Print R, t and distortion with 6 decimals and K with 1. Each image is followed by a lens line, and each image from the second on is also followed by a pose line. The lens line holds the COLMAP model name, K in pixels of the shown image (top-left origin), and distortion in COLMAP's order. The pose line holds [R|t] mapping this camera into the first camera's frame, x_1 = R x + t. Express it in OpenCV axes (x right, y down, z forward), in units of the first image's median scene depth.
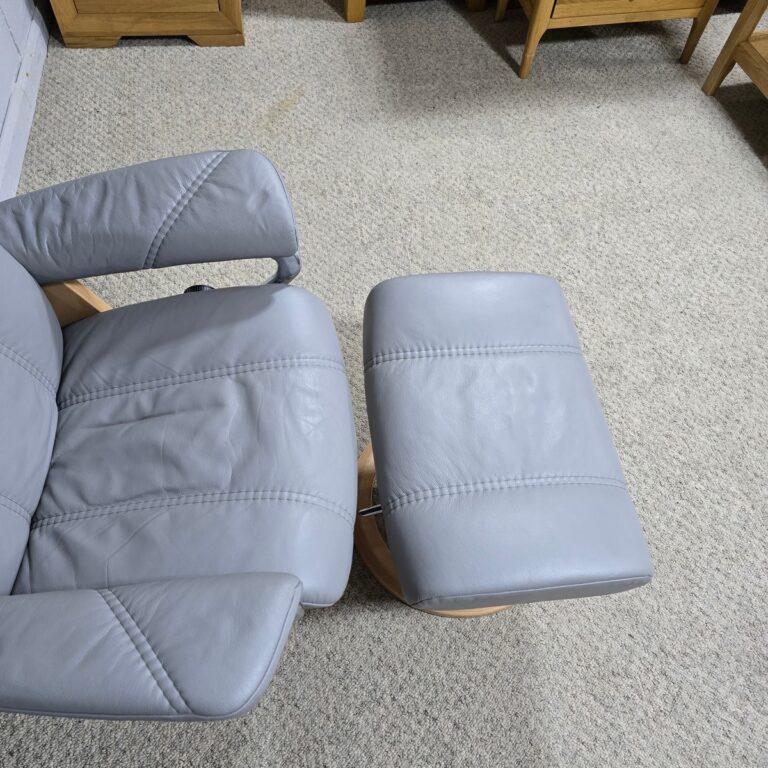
lens RADIAL K [[679.1, 0, 370.9], [0, 679.1, 399.3], [0, 0, 1]] dist [0.061702, -0.064756]
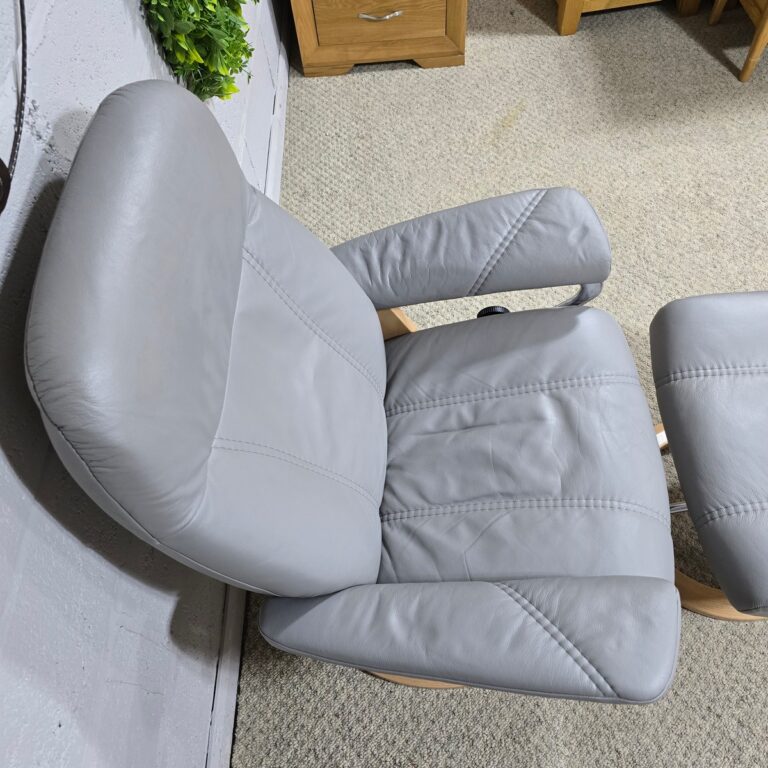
lens RADIAL K [[679.1, 0, 386.6], [0, 679.1, 382.8], [0, 0, 1]] dist [0.061702, -0.064756]
pose [[0.990712, 0.010807, -0.135549, -0.286608], [-0.010767, 0.999942, 0.001027, -0.043371], [0.135552, 0.000442, 0.990770, -0.124400]]
